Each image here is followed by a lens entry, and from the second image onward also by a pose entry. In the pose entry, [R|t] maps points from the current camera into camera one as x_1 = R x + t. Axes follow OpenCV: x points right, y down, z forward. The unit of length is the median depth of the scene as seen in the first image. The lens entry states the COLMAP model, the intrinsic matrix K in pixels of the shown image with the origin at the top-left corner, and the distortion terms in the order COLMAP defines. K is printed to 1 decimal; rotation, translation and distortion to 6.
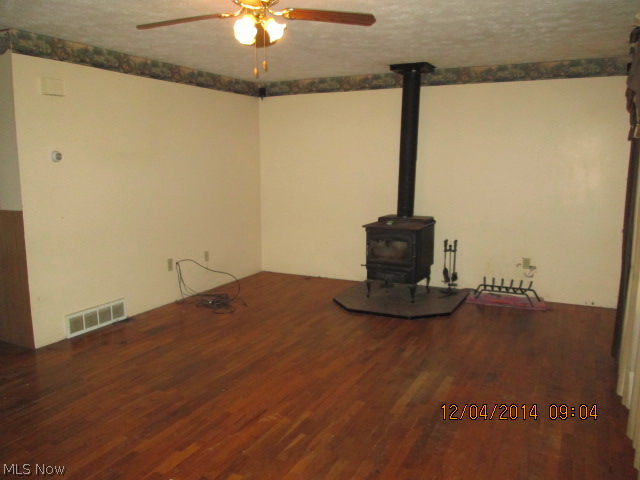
lens RADIAL K [[533.6, 0, 320.0], [0, 533.6, 240.0], [0, 0, 1]] dist [-0.009804, 0.000172]
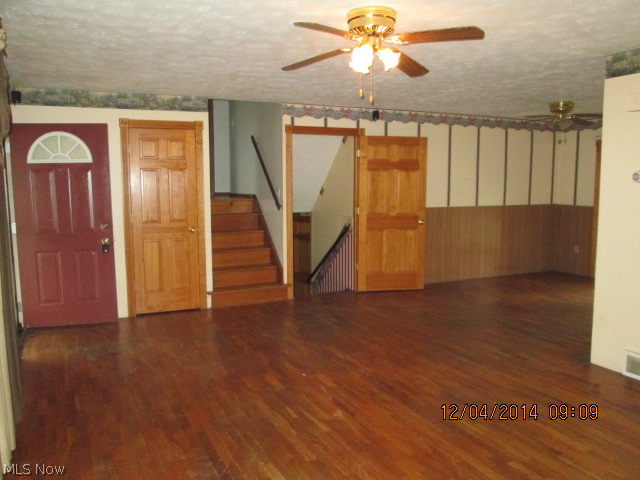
lens RADIAL K [[529.4, 0, 317.5], [0, 529.4, 231.0], [0, 0, 1]] dist [-0.039377, -0.000336]
pose [[-0.610341, 0.083154, -0.787762, 0.764061], [-0.109193, 0.976149, 0.187641, -0.238785], [0.784577, 0.200543, -0.586704, 1.530111]]
